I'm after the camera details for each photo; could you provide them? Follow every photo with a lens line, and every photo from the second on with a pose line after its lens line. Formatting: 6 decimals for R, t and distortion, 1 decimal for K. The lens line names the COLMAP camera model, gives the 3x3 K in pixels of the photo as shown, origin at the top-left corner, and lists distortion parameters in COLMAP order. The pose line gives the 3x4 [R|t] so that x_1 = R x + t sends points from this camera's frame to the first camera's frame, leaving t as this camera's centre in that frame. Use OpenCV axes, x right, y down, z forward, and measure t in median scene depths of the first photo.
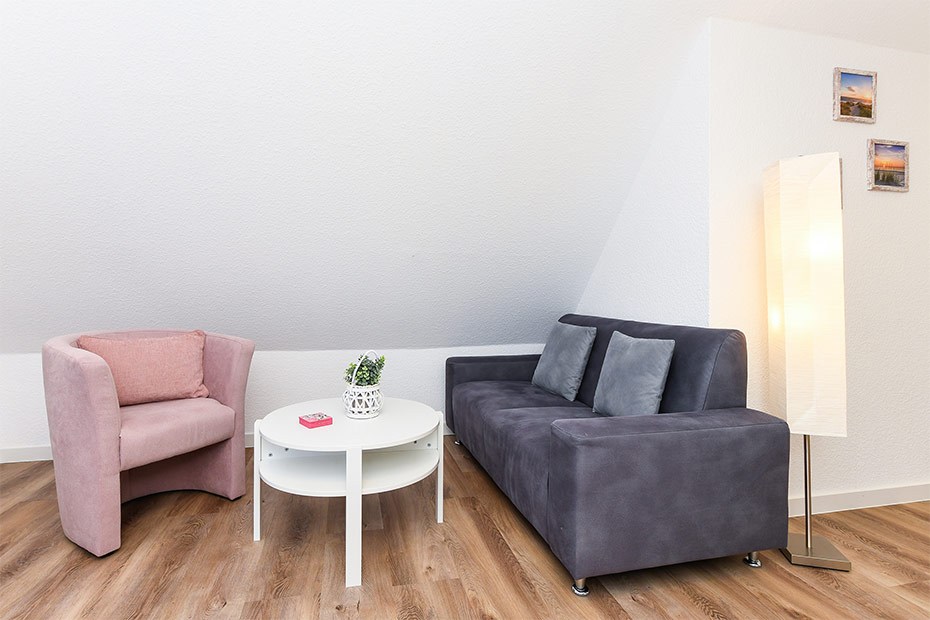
lens RADIAL K [[431.1, 0, 486.0], [0, 431.1, 290.8], [0, 0, 1]] dist [-0.002731, -0.000586]
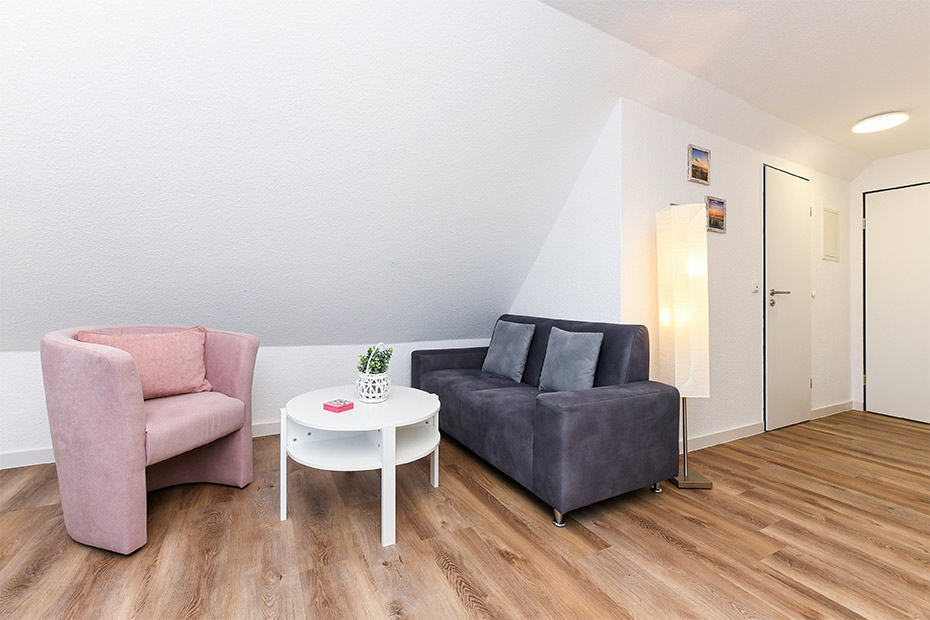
lens RADIAL K [[373.1, 0, 464.3], [0, 373.1, 296.6], [0, 0, 1]] dist [-0.001049, -0.001087]
pose [[0.966016, 0.018141, 0.257846, -0.319000], [-0.017071, 0.999834, -0.006387, 0.017453], [-0.257919, 0.001768, 0.966165, -0.017923]]
